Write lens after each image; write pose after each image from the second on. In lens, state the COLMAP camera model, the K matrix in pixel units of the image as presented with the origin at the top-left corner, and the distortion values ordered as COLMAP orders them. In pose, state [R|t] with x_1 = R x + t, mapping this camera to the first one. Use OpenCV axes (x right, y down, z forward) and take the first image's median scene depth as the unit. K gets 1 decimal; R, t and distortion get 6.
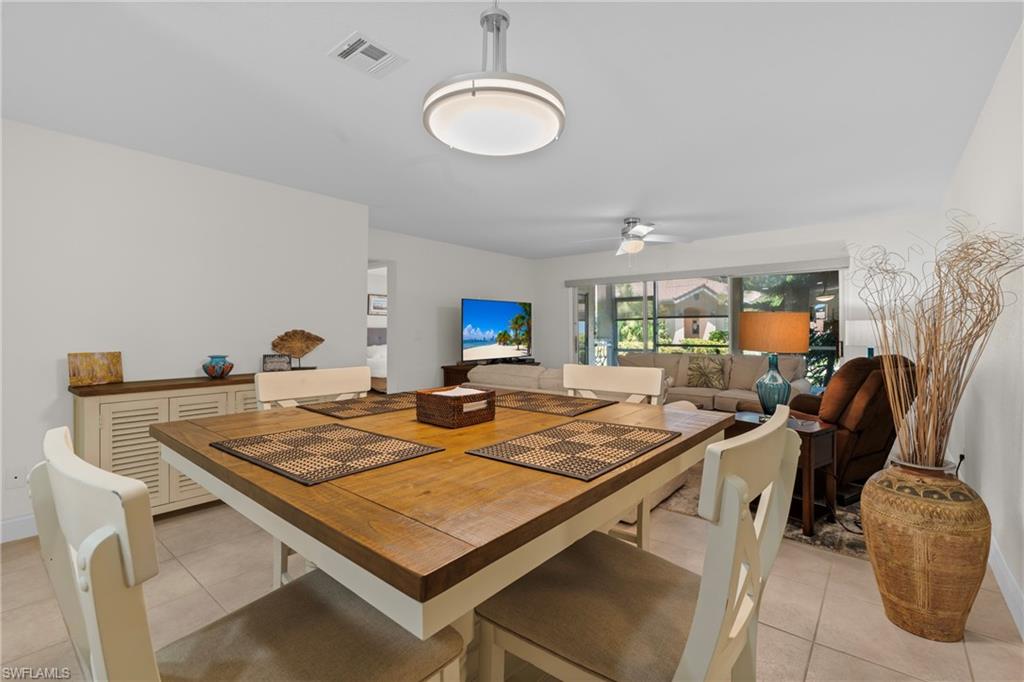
lens RADIAL K [[451.8, 0, 519.9], [0, 451.8, 337.7], [0, 0, 1]] dist [-0.001913, 0.000110]
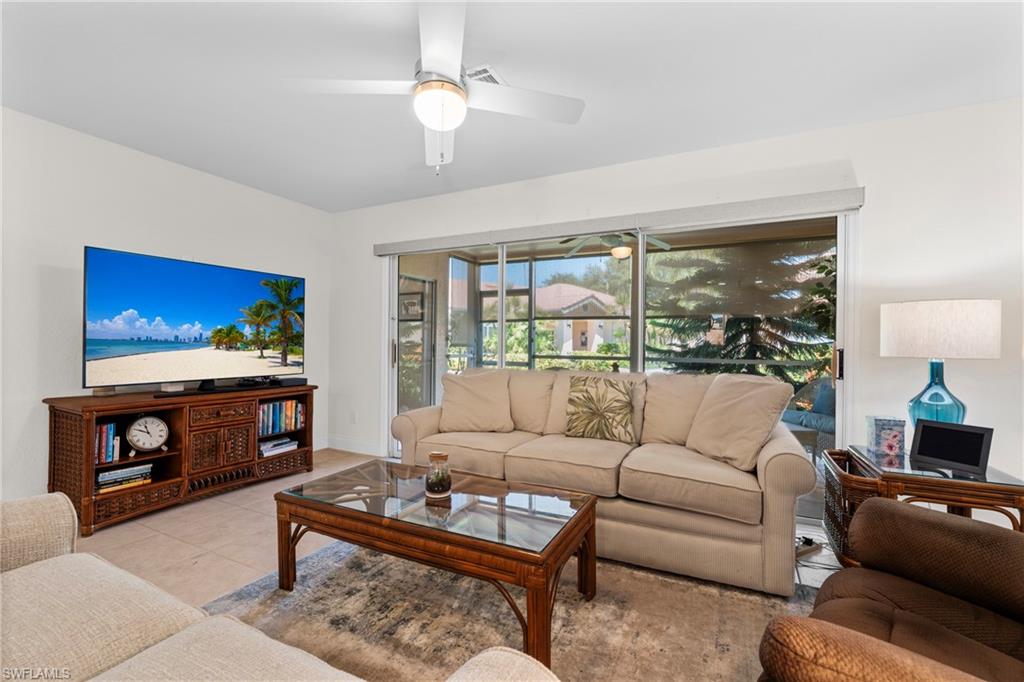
lens RADIAL K [[451.8, 0, 510.1], [0, 451.8, 345.0], [0, 0, 1]] dist [-0.001913, 0.000110]
pose [[0.978144, 0.014901, 0.207395, 0.152994], [-0.012761, 0.999851, -0.011651, 0.009196], [-0.207537, 0.008750, 0.978188, 0.388531]]
